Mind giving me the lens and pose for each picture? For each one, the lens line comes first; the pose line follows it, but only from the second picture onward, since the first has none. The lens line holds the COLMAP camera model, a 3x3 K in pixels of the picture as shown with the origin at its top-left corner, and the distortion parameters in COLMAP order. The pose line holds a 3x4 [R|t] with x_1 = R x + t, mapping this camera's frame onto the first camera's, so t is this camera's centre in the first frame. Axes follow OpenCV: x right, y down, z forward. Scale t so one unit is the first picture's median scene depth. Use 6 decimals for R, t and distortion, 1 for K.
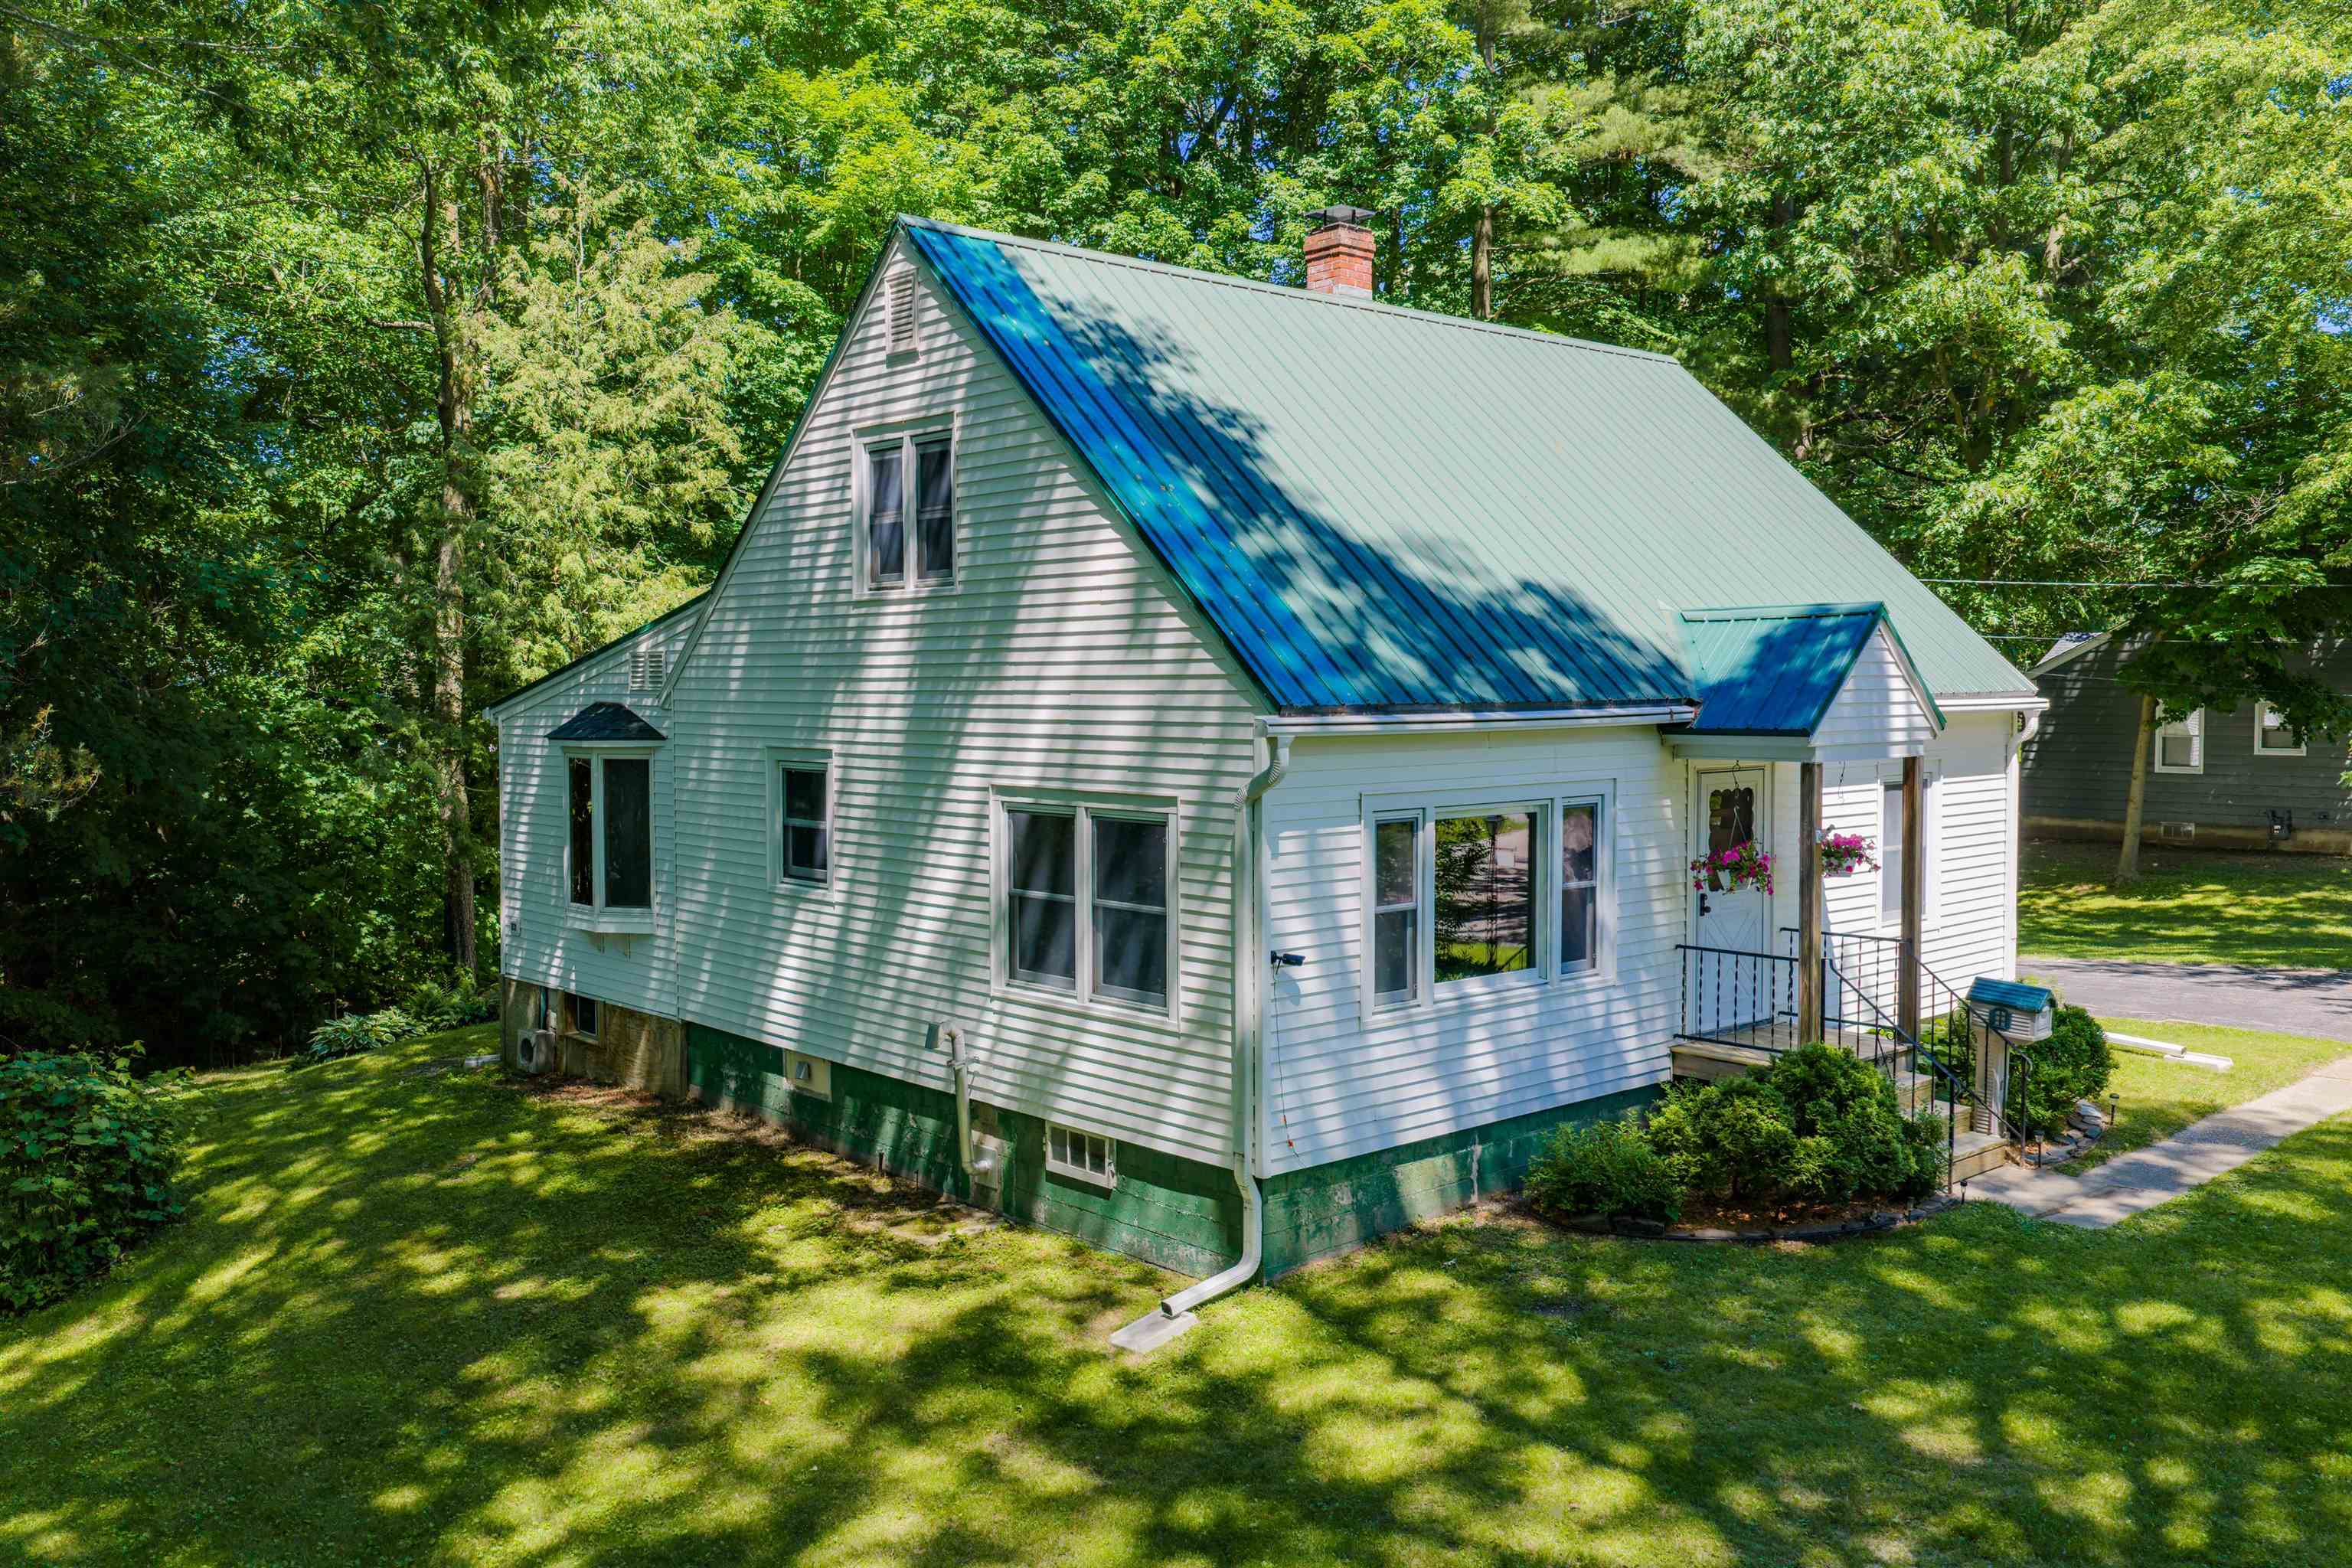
lens RADIAL K [[1934.0, 0, 1181.6], [0, 1934.0, 772.7], [0, 0, 1]] dist [0.001587, -0.009436]
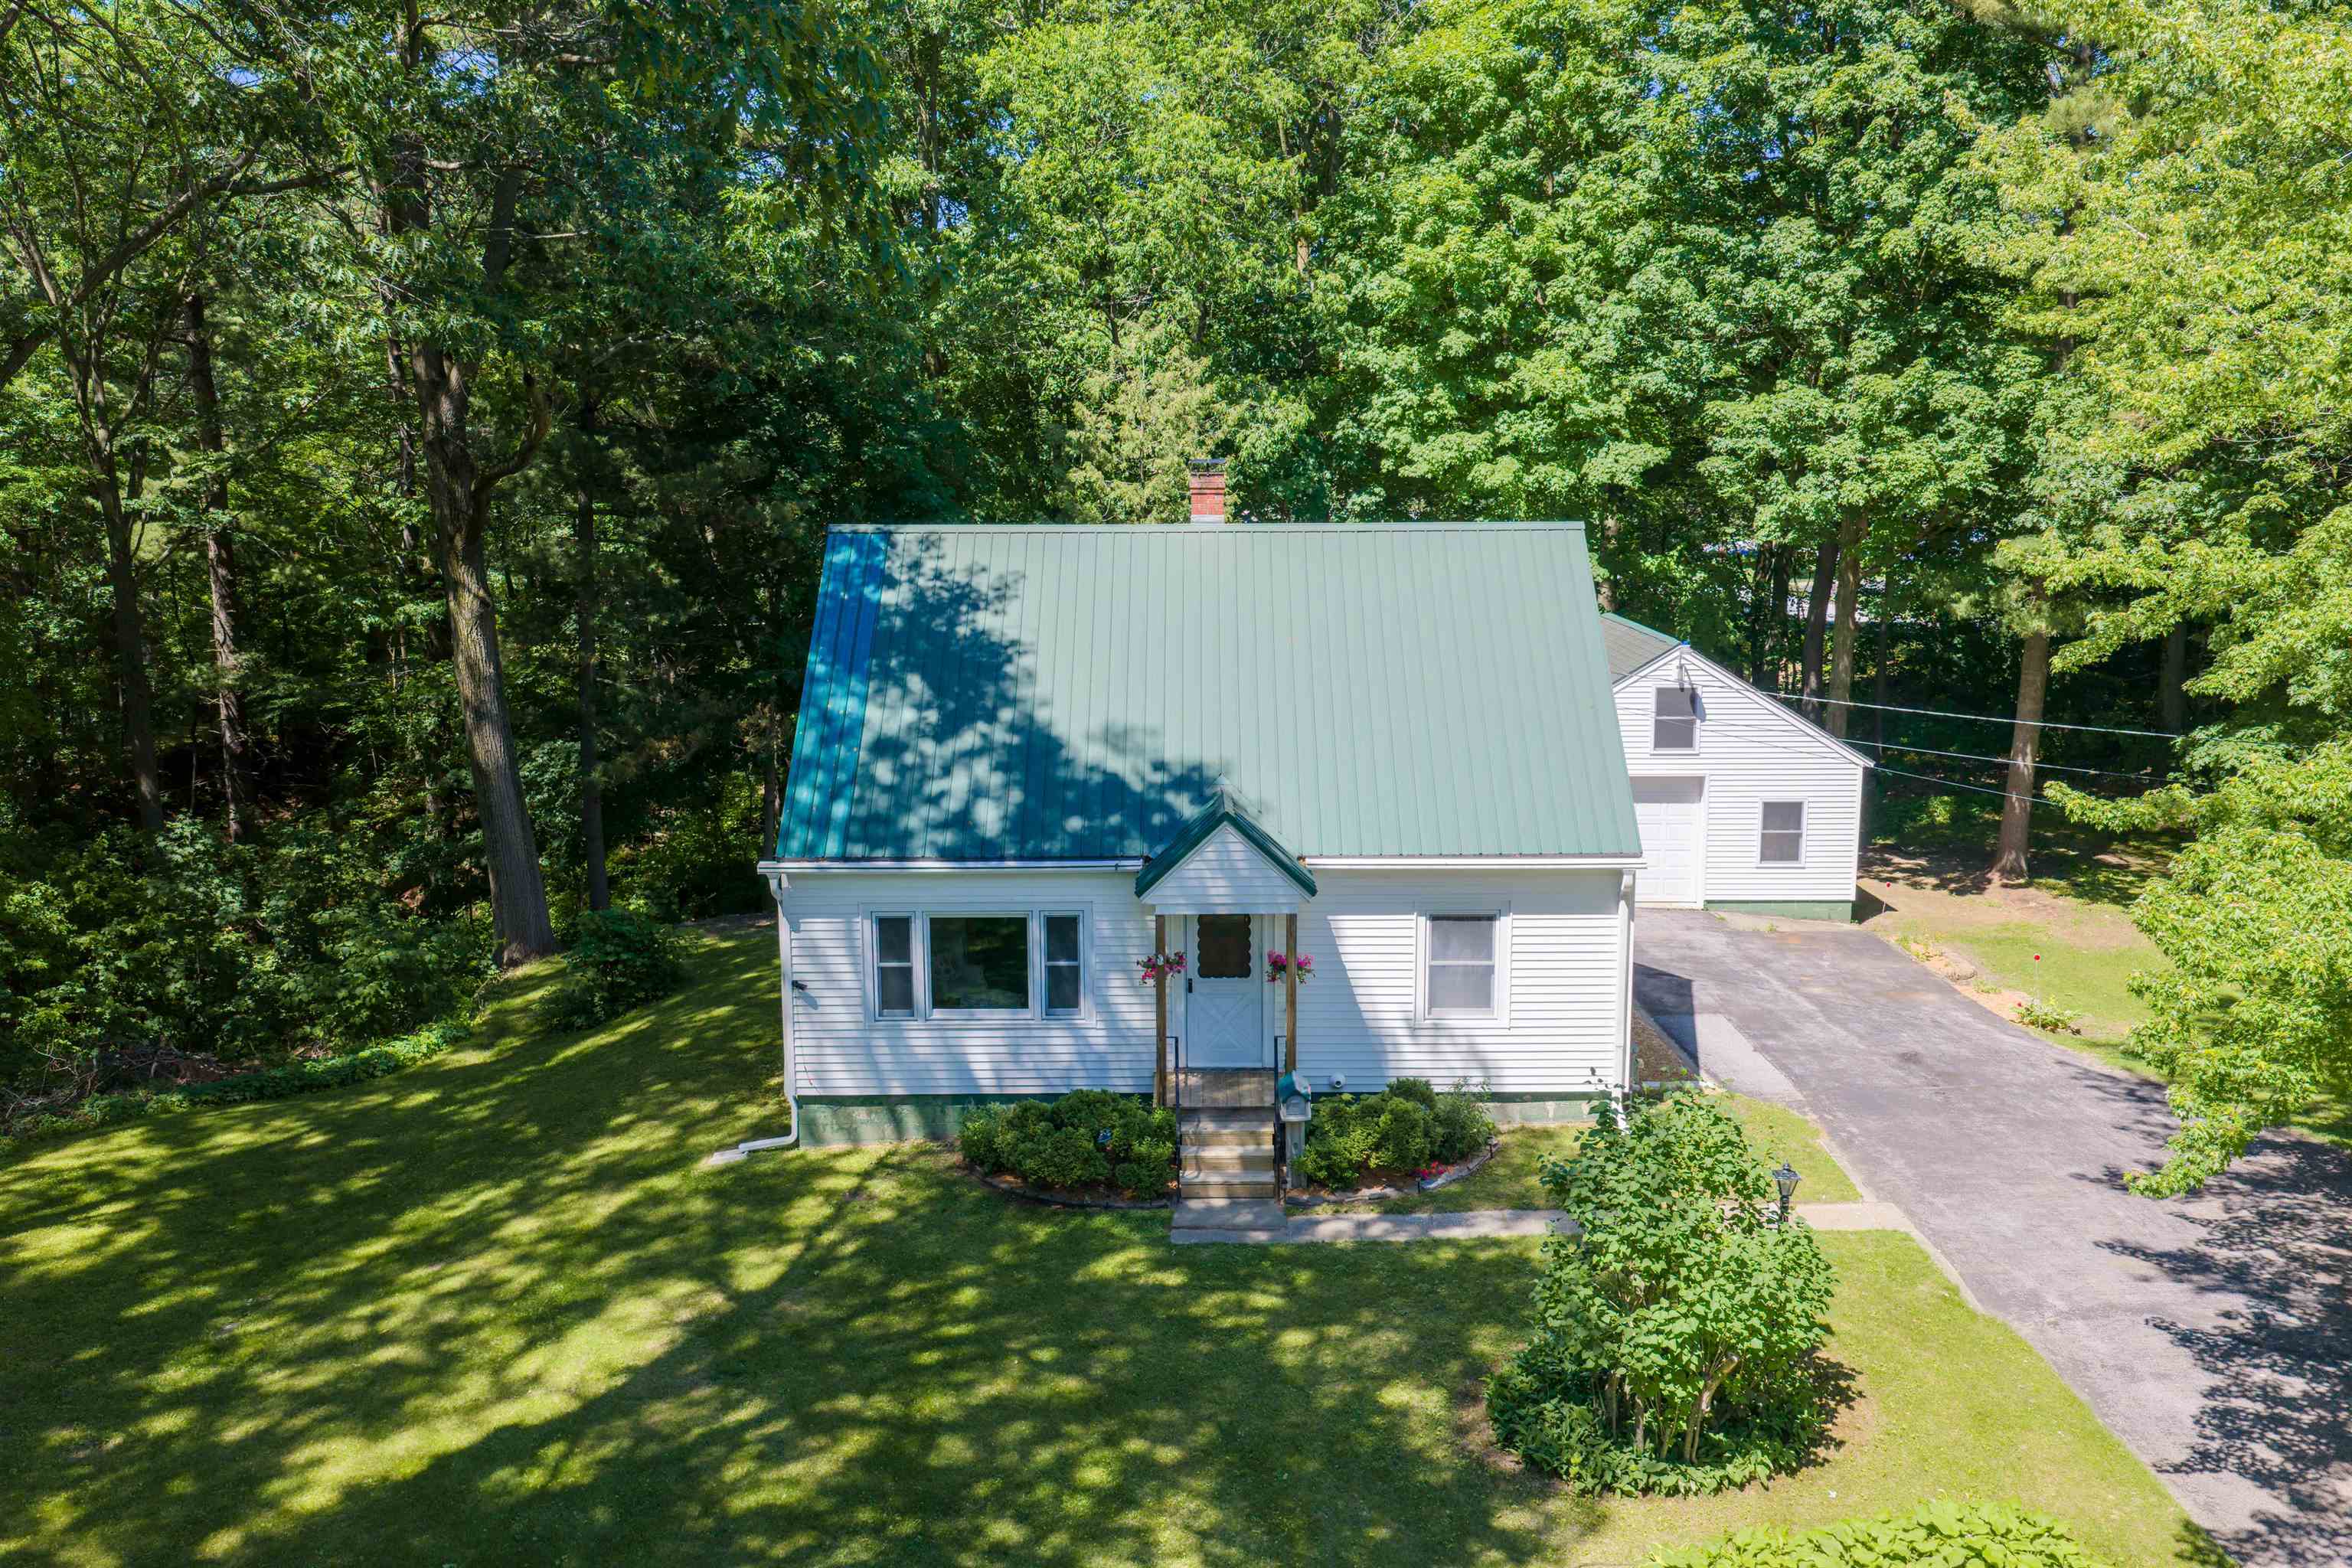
lens RADIAL K [[1930.4, 0, 1168.7], [0, 1930.4, 787.2], [0, 0, 1]] dist [-0.005944, -0.007286]
pose [[0.745375, 0.119402, -0.655865, 1.344965], [-0.027768, 0.988536, 0.148408, -0.338632], [0.666067, -0.092407, 0.740146, -0.123356]]
